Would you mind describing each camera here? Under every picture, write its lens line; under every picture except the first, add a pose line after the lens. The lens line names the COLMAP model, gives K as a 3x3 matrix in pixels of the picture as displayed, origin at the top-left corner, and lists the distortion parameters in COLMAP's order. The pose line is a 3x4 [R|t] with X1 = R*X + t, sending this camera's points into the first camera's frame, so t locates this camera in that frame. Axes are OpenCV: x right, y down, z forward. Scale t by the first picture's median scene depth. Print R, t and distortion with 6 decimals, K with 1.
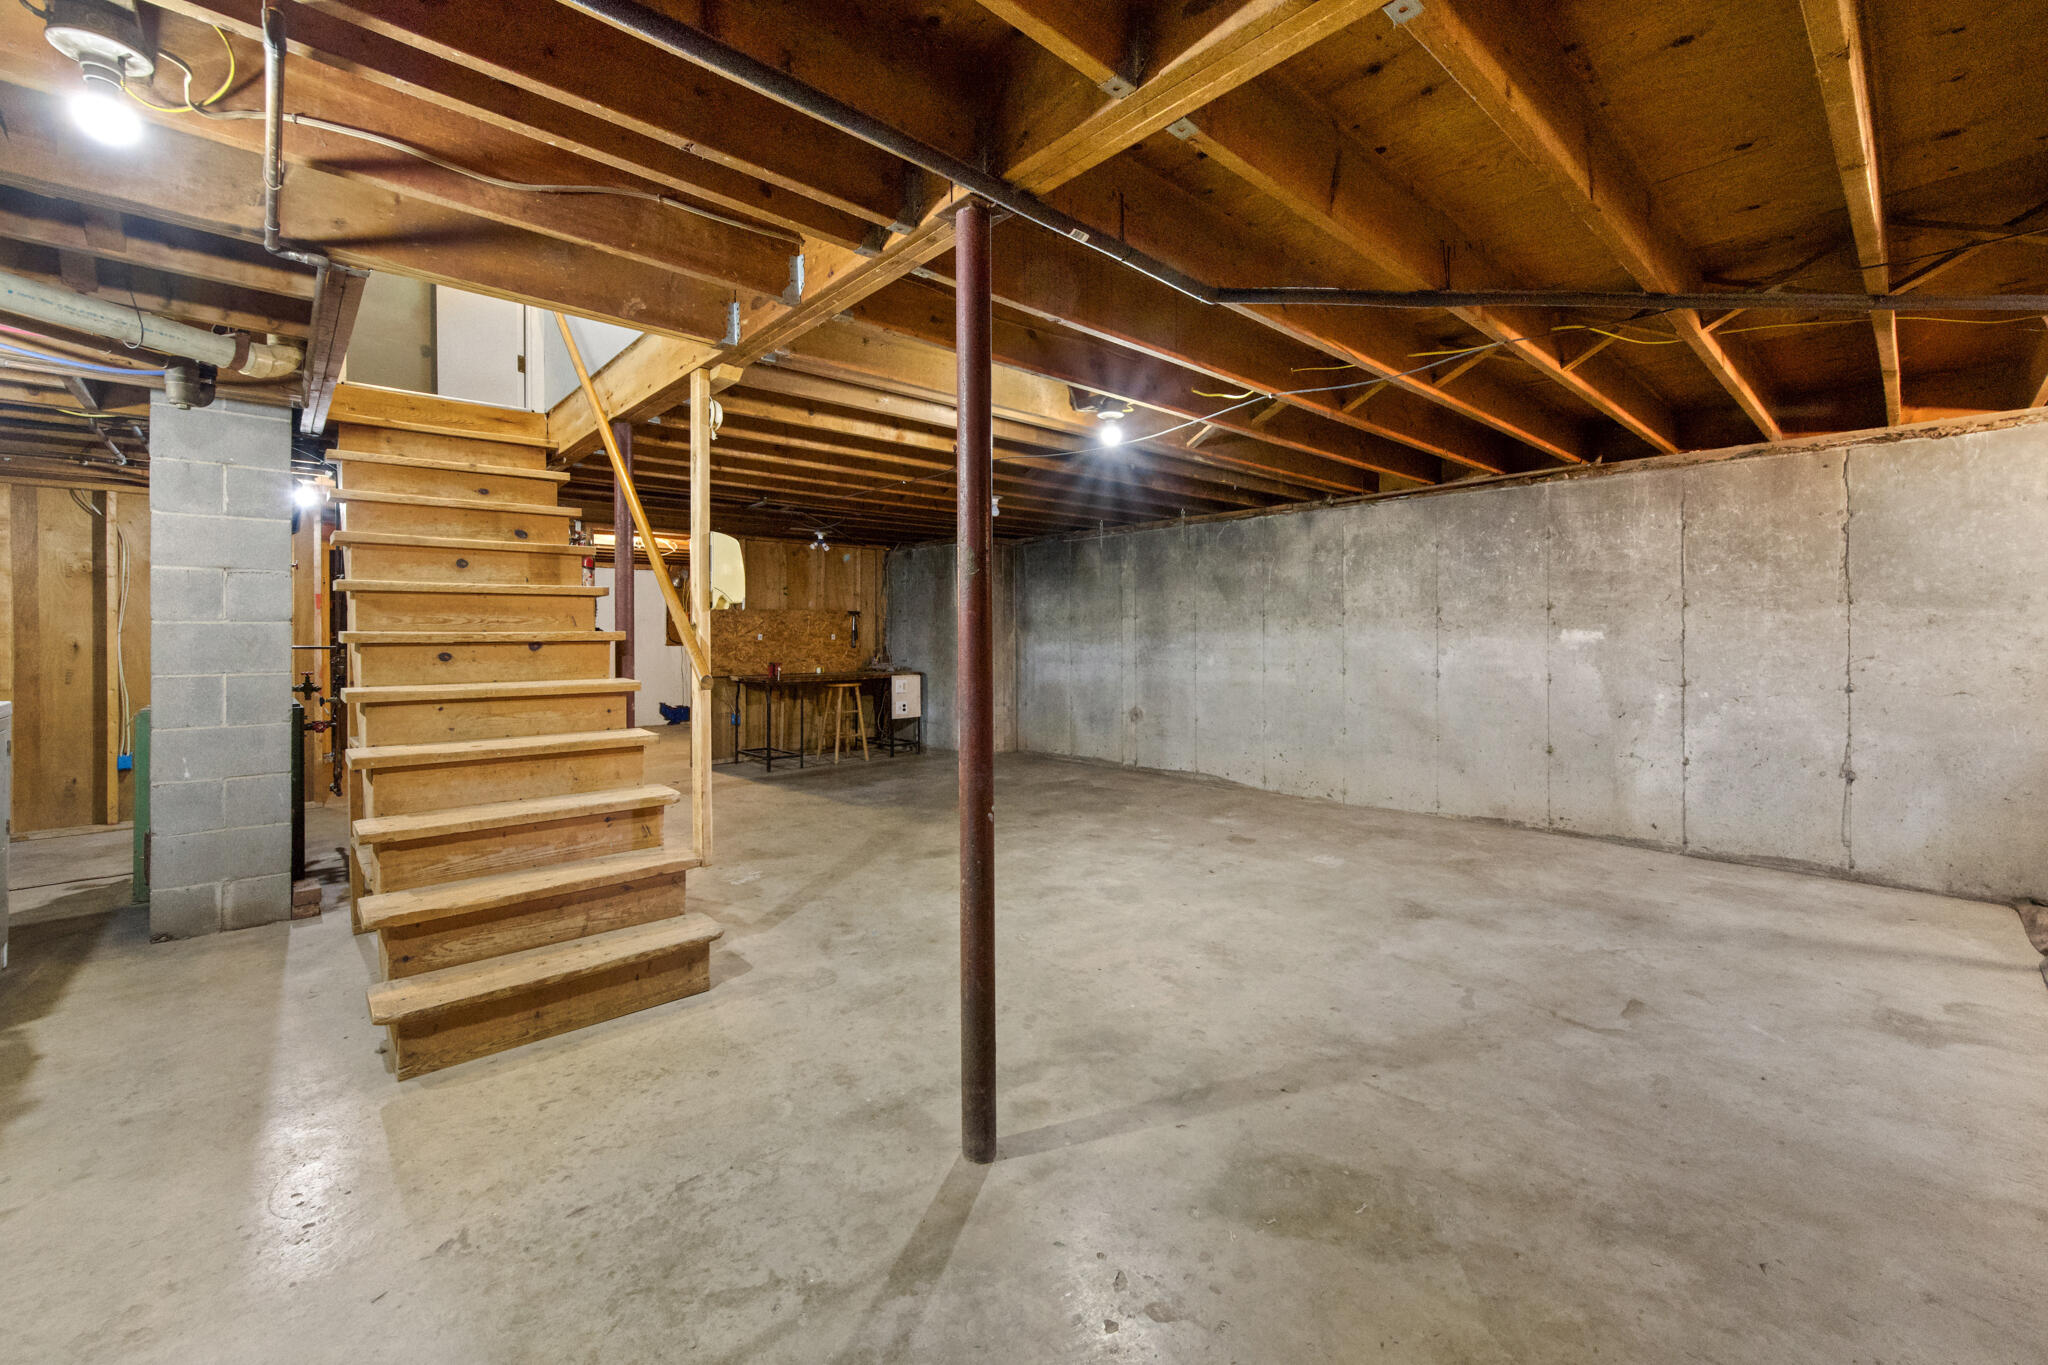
lens RADIAL K [[827.9, 0, 1024.5], [0, 827.9, 635.9], [0, 0, 1]] dist [-0.001776, -0.000199]
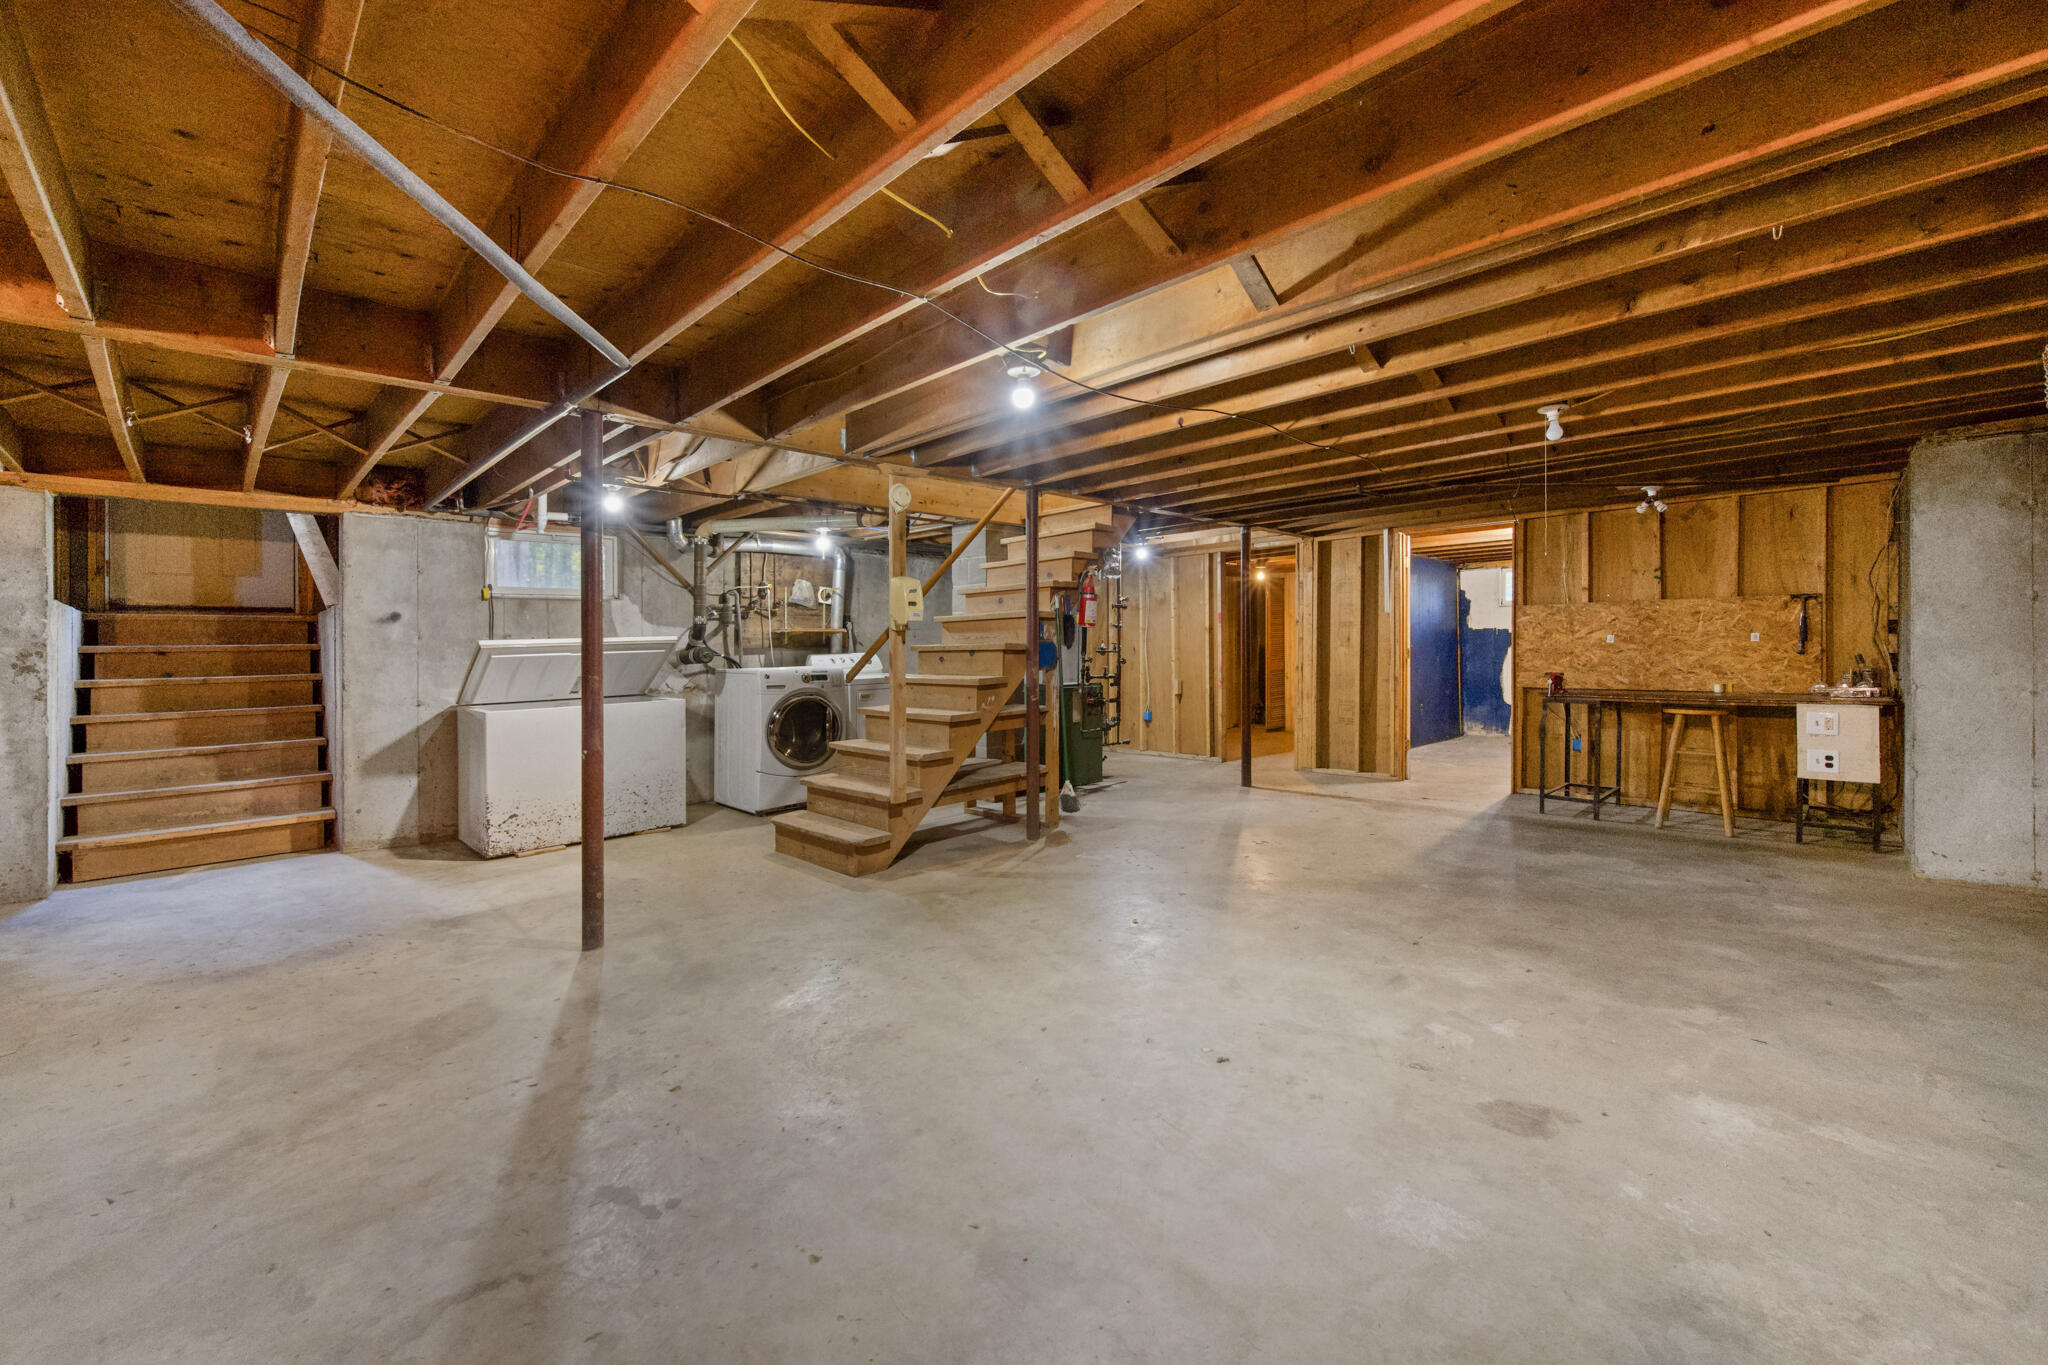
lens RADIAL K [[827.9, 0, 1024.5], [0, 827.9, 635.9], [0, 0, 1]] dist [-0.001776, -0.000199]
pose [[0.035534, -0.009029, -0.999328, 1.022307], [0.014278, 0.999862, -0.008526, -0.005633], [0.999266, -0.013965, 0.035658, 1.093405]]
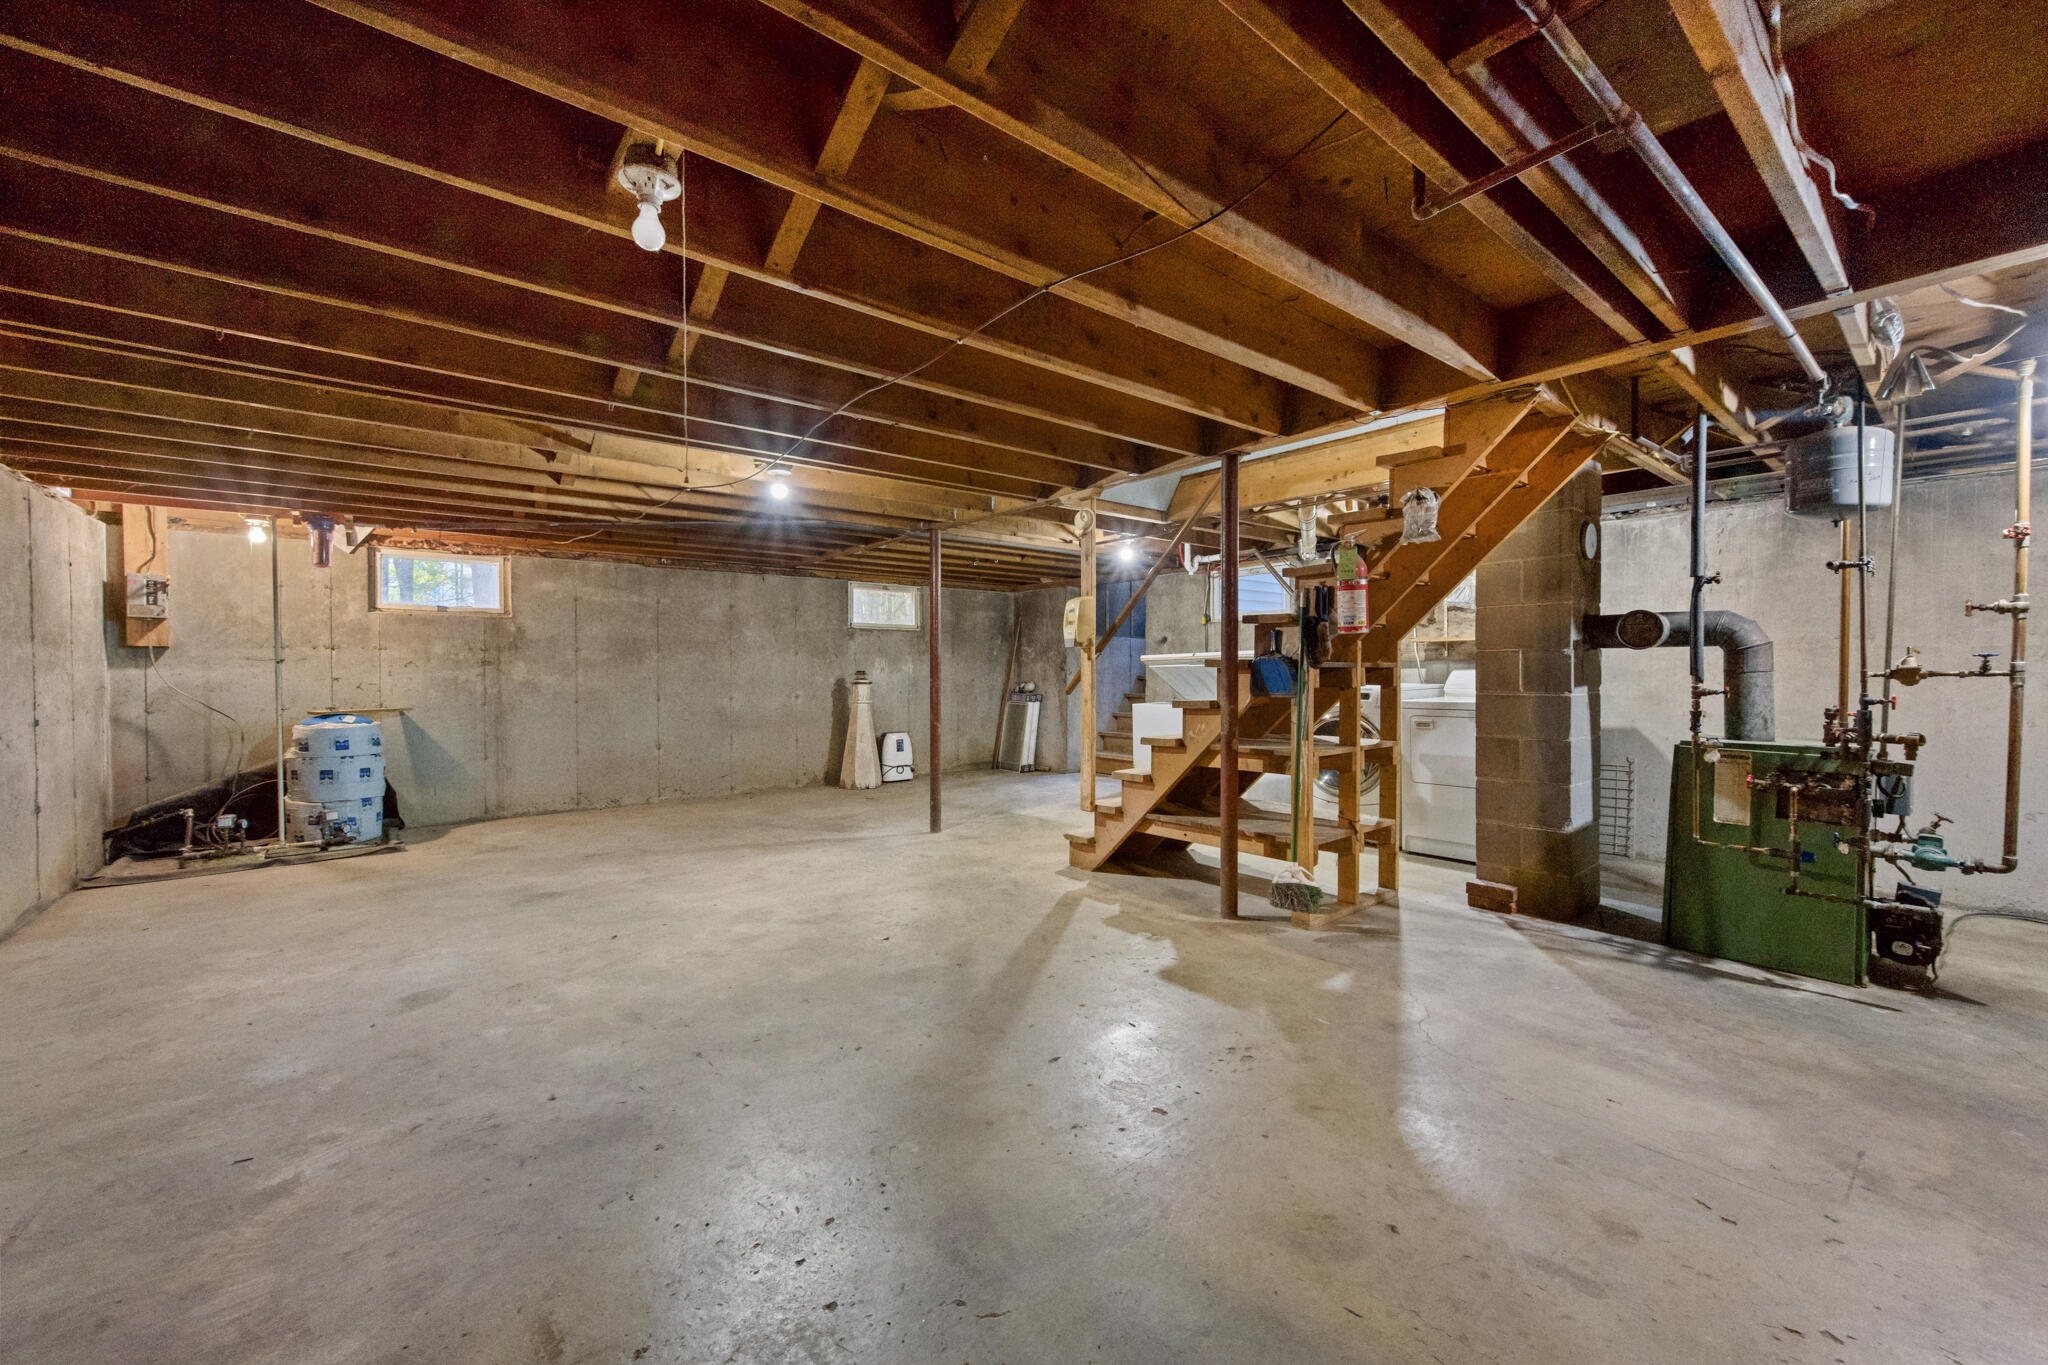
lens RADIAL K [[801.4, 0, 1024.0], [0, 801.4, 682.5], [0, 0, 1]] dist [-0.000566, 0.000000]
pose [[-0.998273, 0.007029, 0.058328, -0.334061], [0.008334, 0.999720, 0.022166, -0.000378], [-0.058155, 0.022614, -0.998051, 2.341410]]
